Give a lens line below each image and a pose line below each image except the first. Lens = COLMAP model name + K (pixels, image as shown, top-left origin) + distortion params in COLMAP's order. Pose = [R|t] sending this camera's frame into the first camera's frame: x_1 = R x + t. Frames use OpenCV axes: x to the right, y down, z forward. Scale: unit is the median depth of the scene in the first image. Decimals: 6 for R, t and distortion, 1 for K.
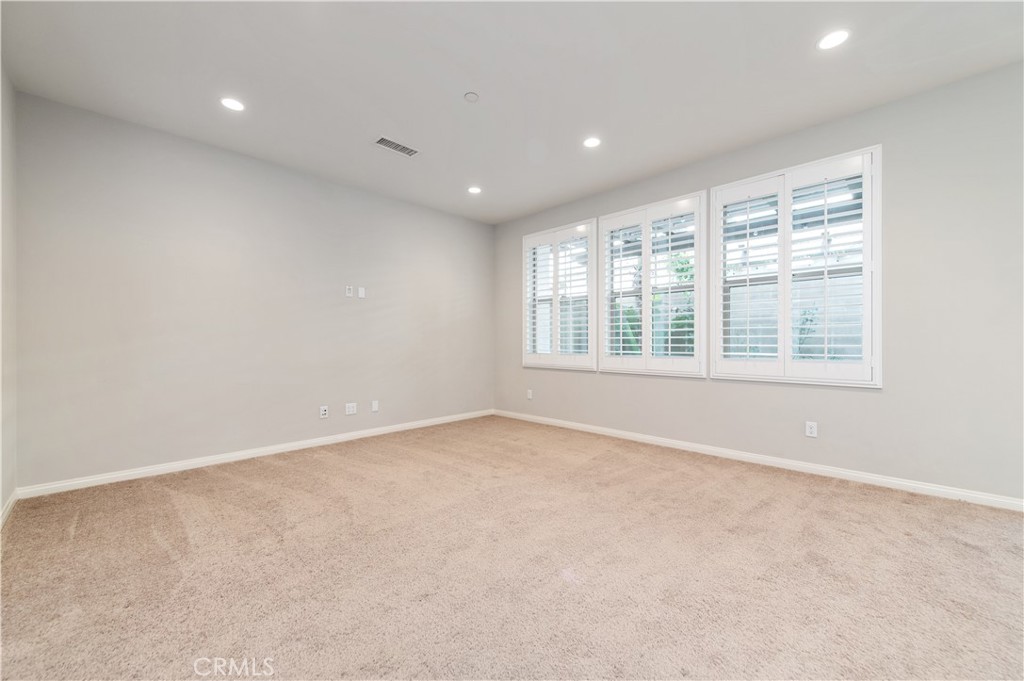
lens RADIAL K [[401.1, 0, 545.7], [0, 401.1, 346.9], [0, 0, 1]] dist [0.013425, -0.002821]
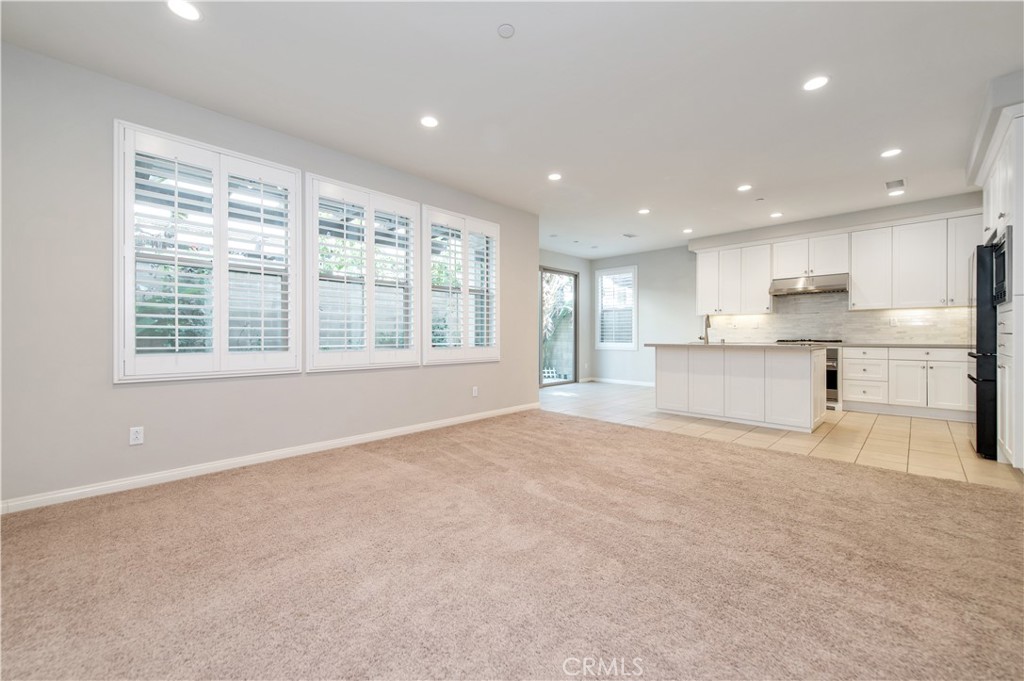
lens RADIAL K [[401.1, 0, 510.8], [0, 401.1, 338.2], [0, 0, 1]] dist [0.013425, -0.002821]
pose [[0.019703, -0.005954, 0.999788, -0.646698], [0.008214, 0.999949, 0.005793, -0.005616], [-0.999772, 0.008098, 0.019751, 0.617017]]
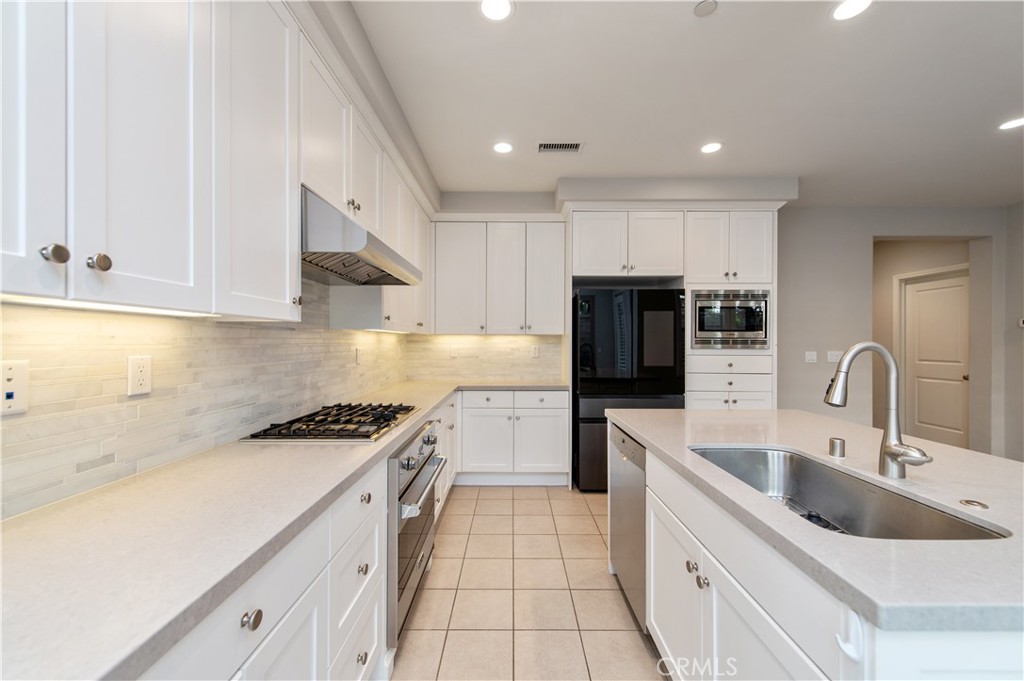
lens RADIAL K [[401.1, 0, 512.7], [0, 401.1, 344.4], [0, 0, 1]] dist [0.013425, -0.002821]
pose [[-0.717754, 0.001738, -0.696294, 0.966101], [-0.008795, 0.999894, 0.011562, -0.068860], [0.696241, 0.014423, -0.717663, 0.068354]]
